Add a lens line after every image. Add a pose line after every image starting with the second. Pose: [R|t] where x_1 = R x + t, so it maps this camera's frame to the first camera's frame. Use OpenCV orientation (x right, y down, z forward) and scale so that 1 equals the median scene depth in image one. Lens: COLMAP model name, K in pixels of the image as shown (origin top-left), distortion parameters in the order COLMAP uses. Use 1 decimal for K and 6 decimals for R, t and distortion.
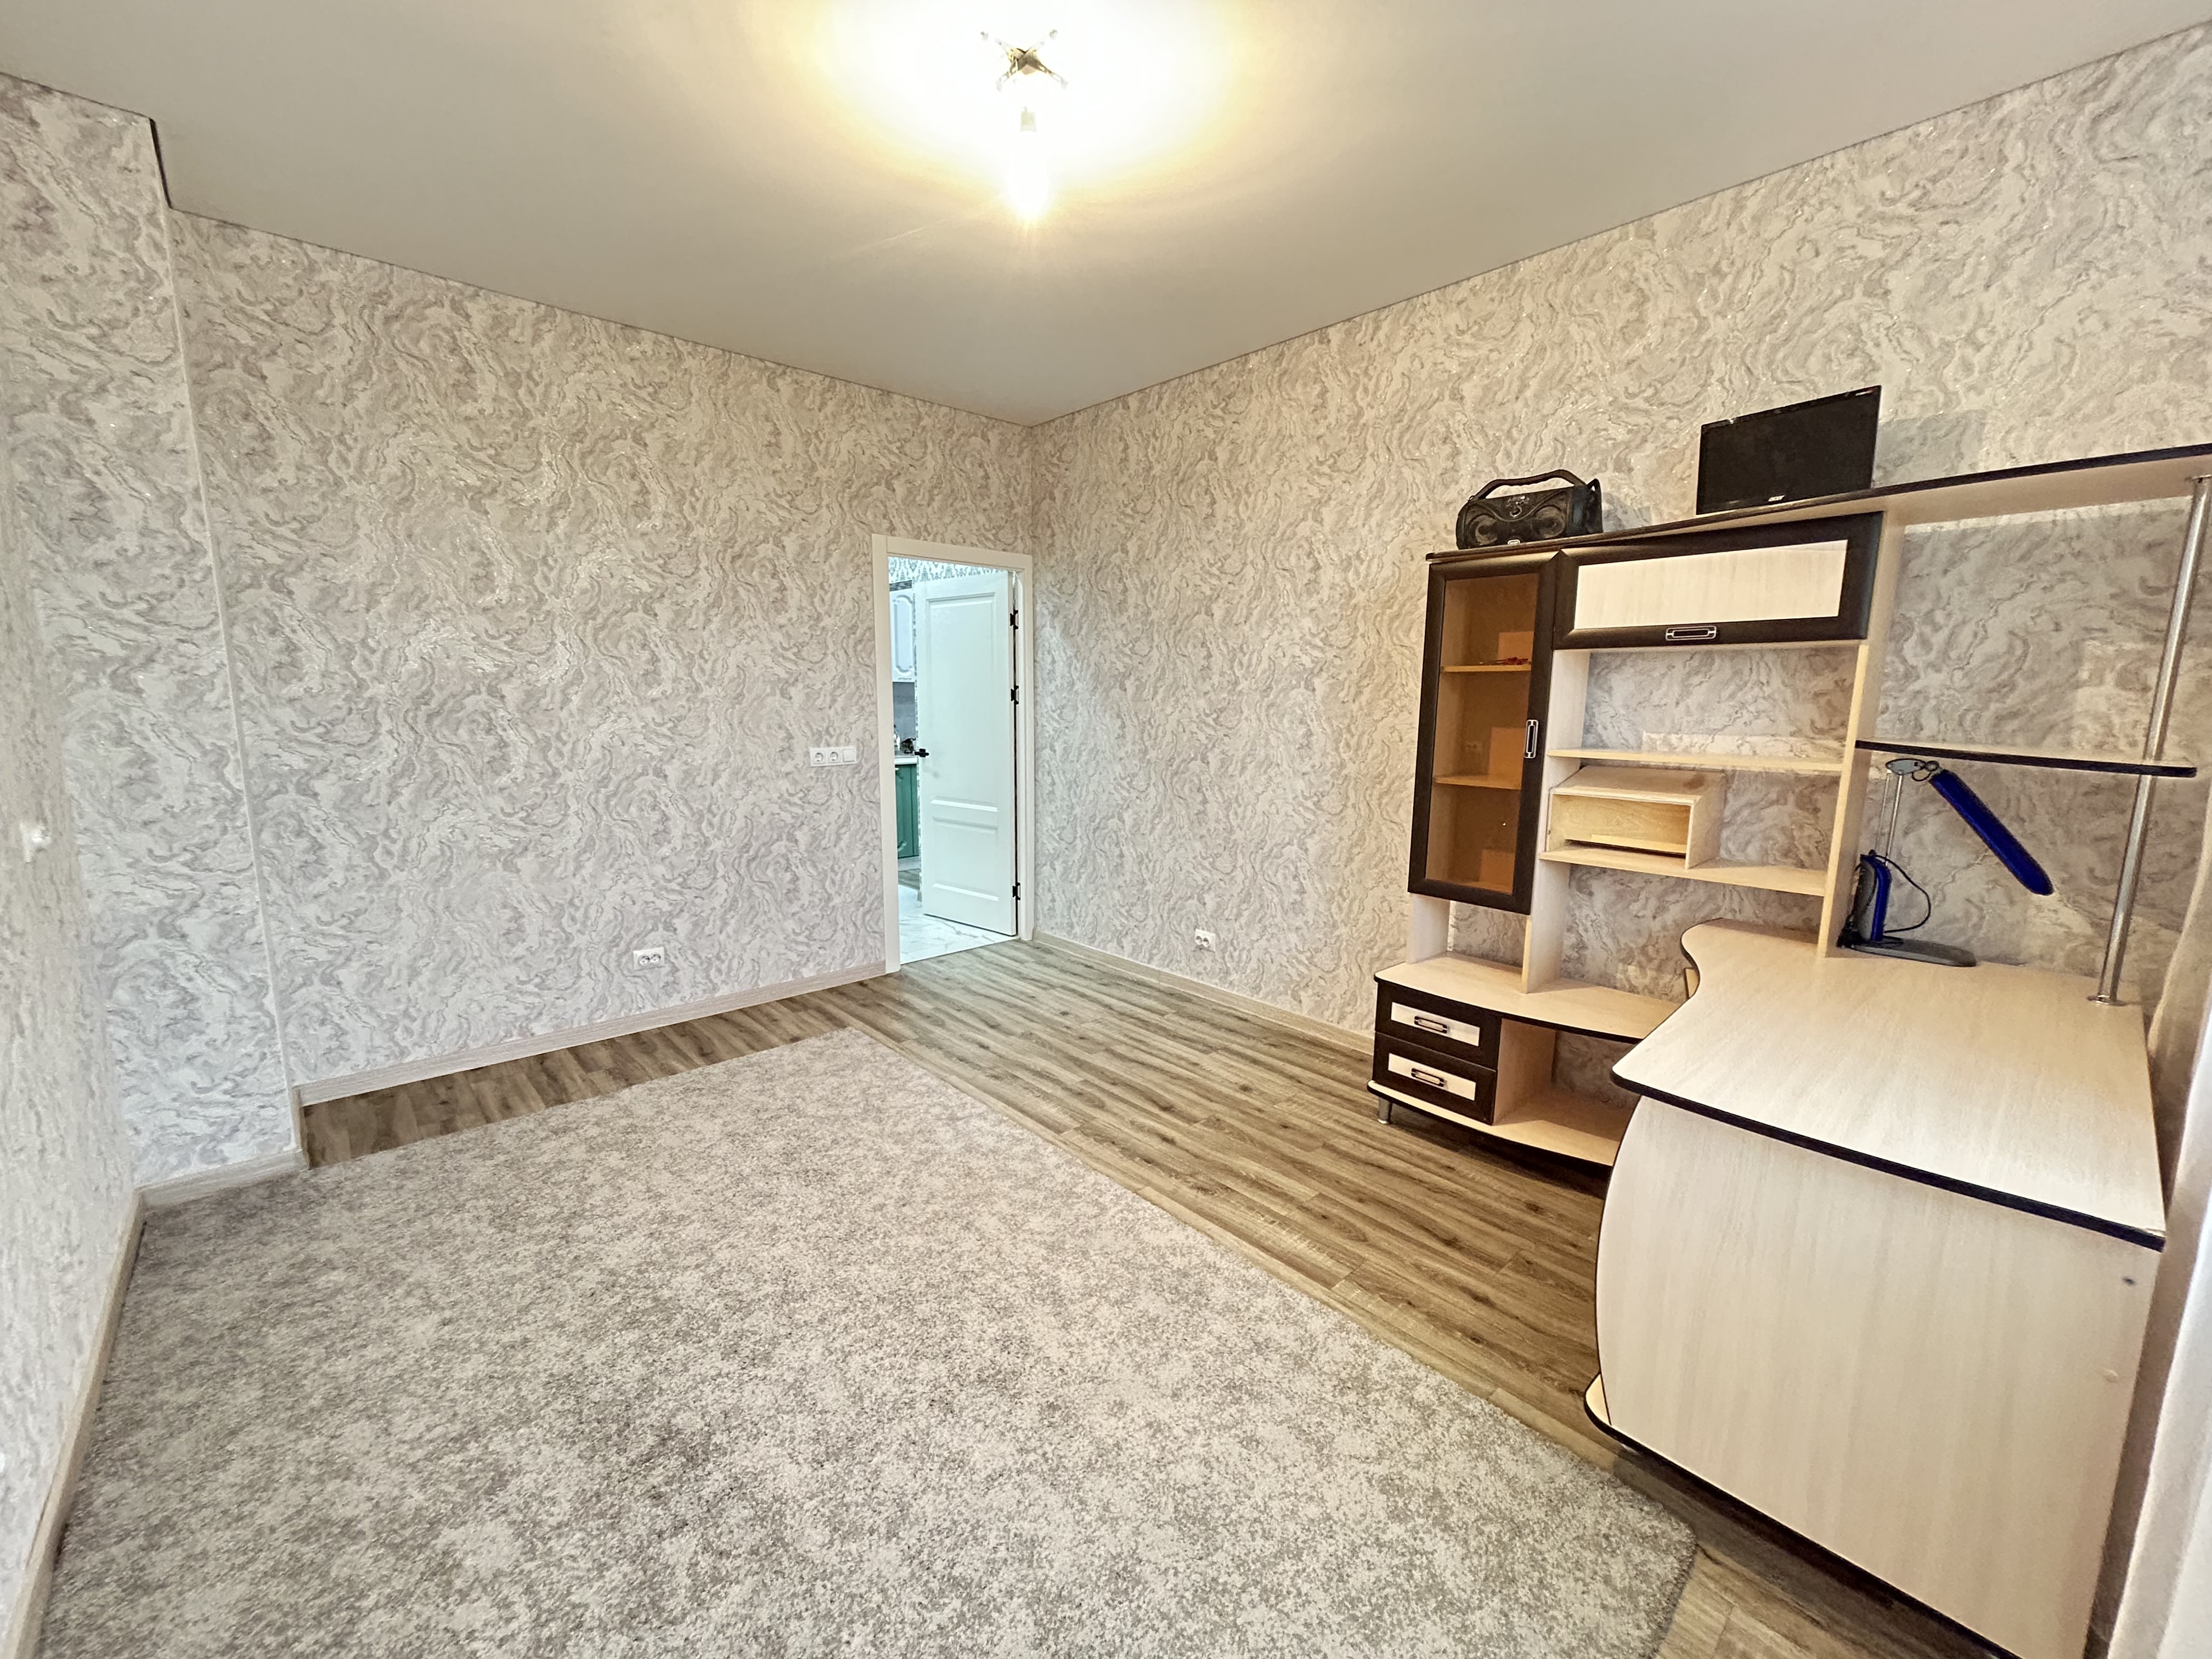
lens RADIAL K [[892.9, 0, 1106.3], [0, 892.9, 836.0], [0, 0, 1]] dist [0.000002, 0.001672]
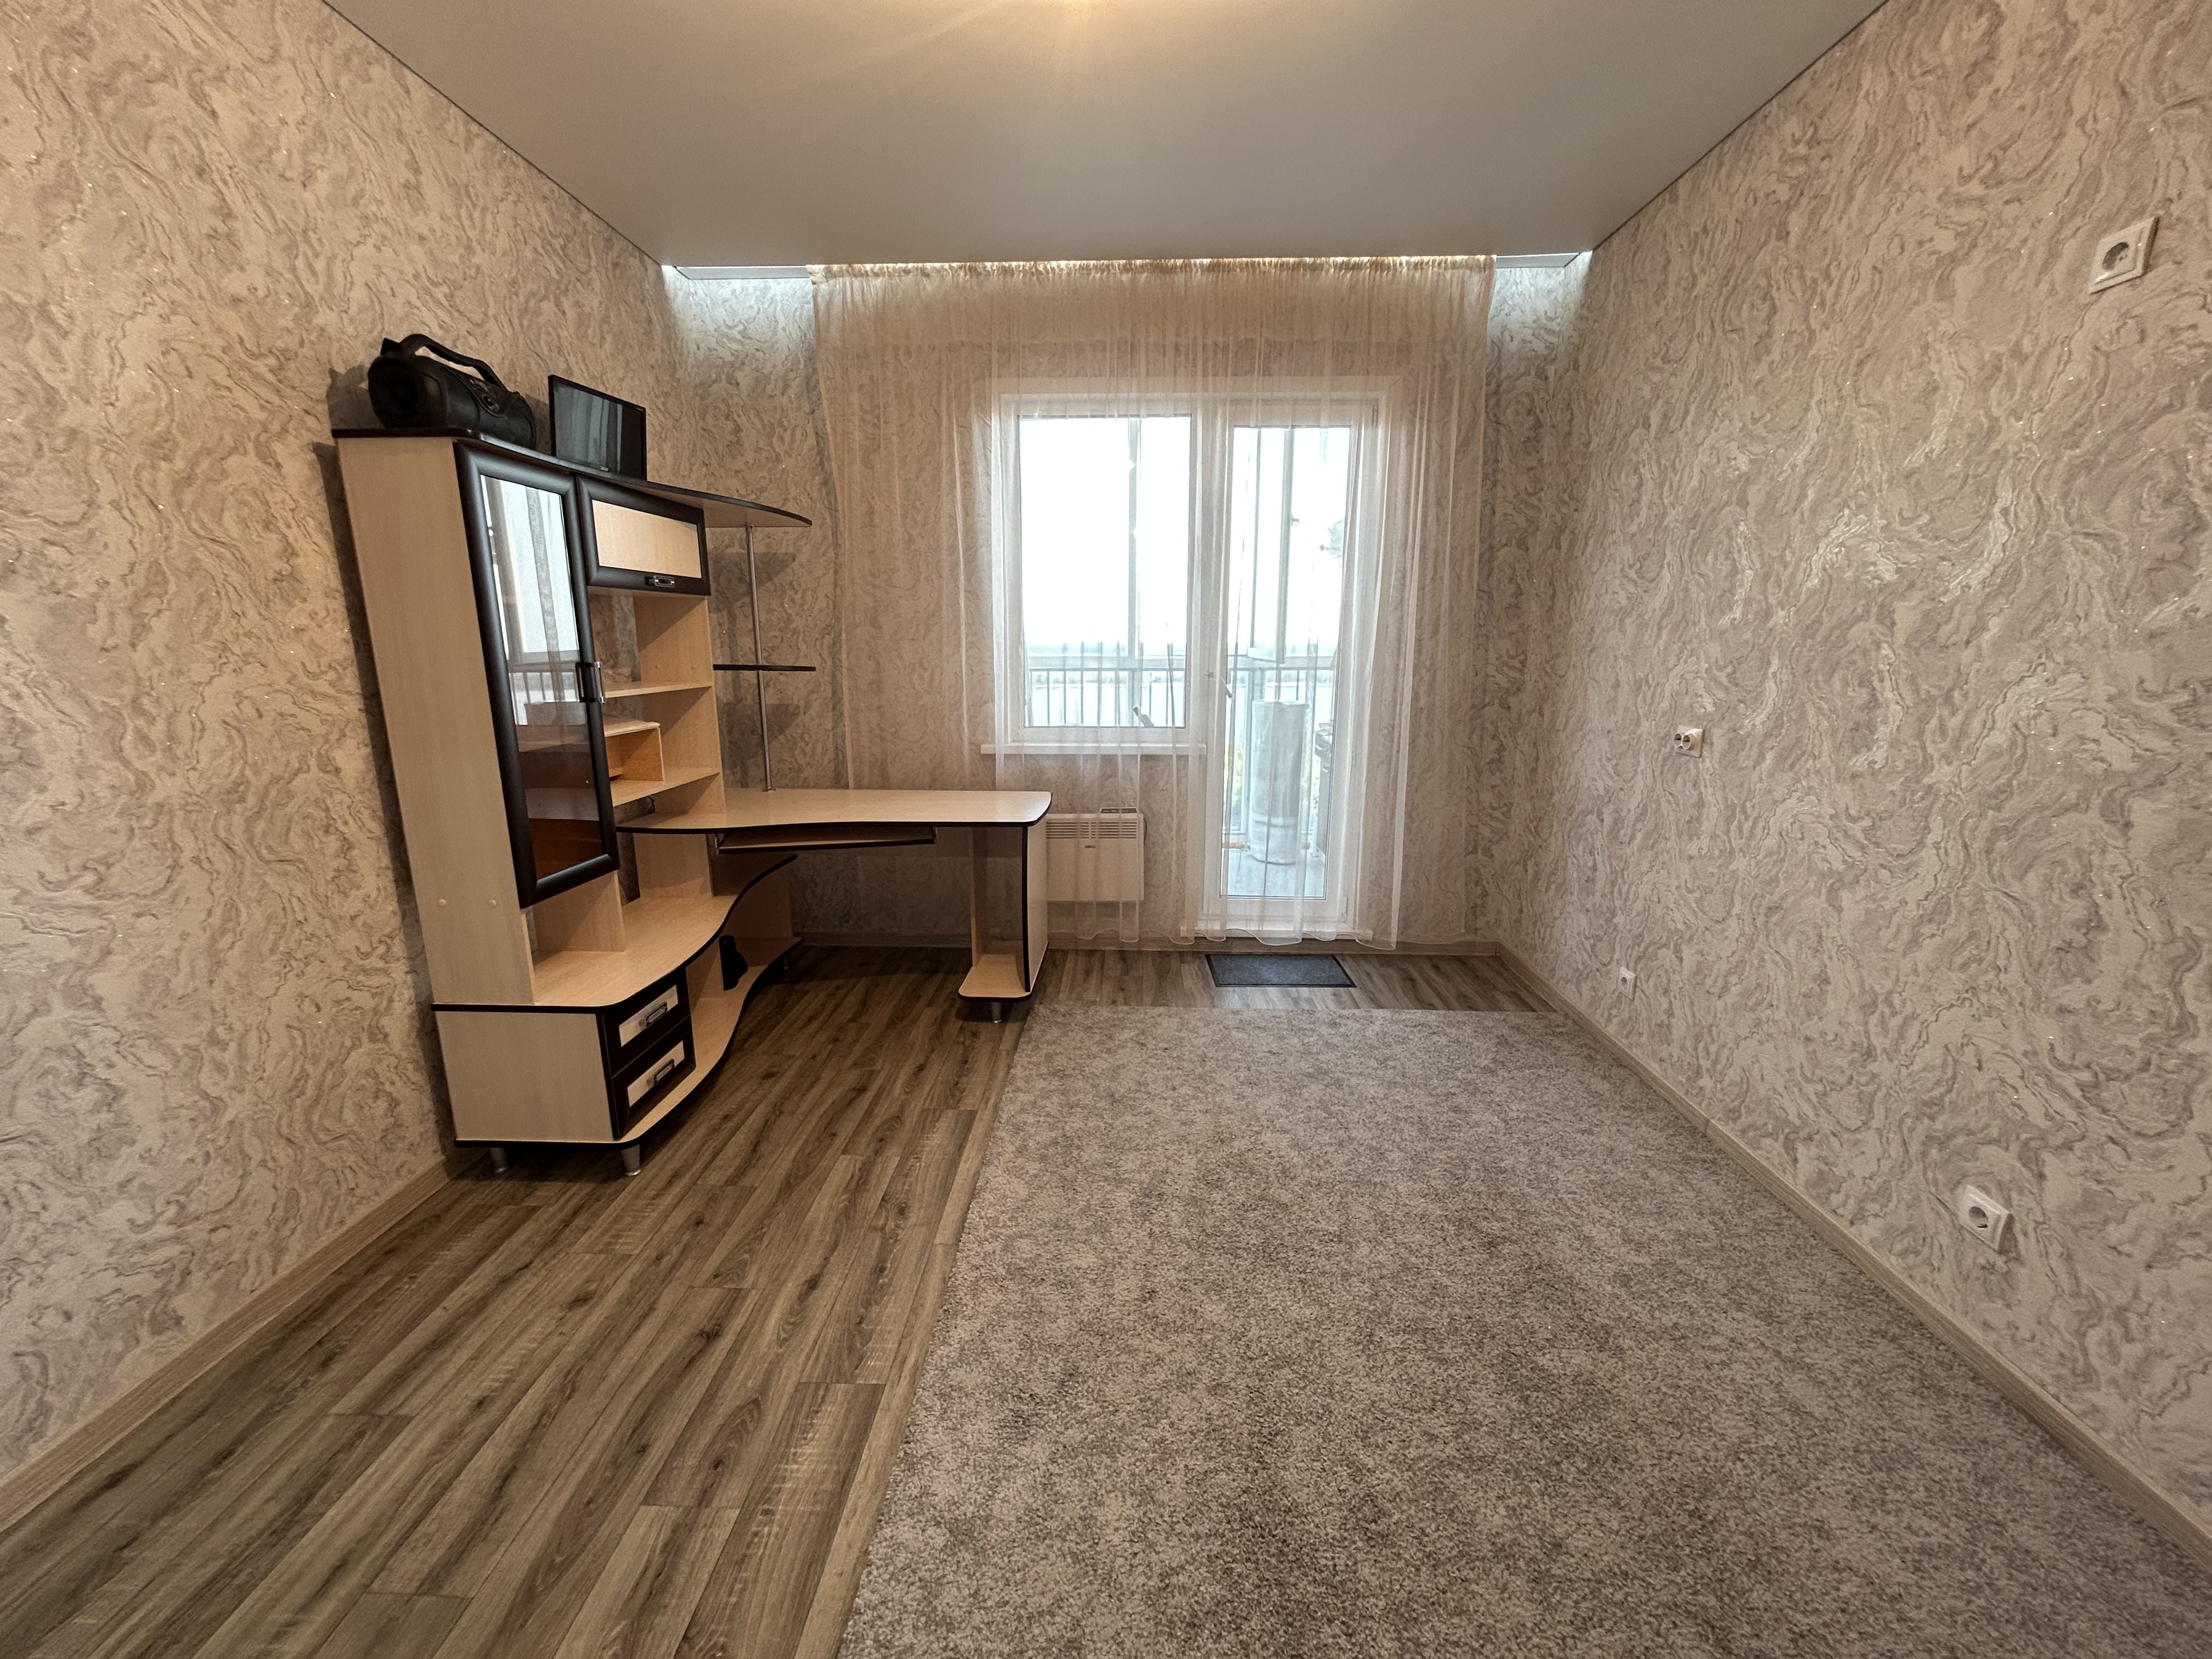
lens RADIAL K [[892.9, 0, 1105.1], [0, 892.9, 831.2], [0, 0, 1]] dist [0.000002, 0.001672]
pose [[-0.713107, -0.155936, 0.683493, -0.455316], [0.104345, 0.940481, 0.323432, -0.169953], [-0.693247, 0.301960, -0.654392, 1.055233]]
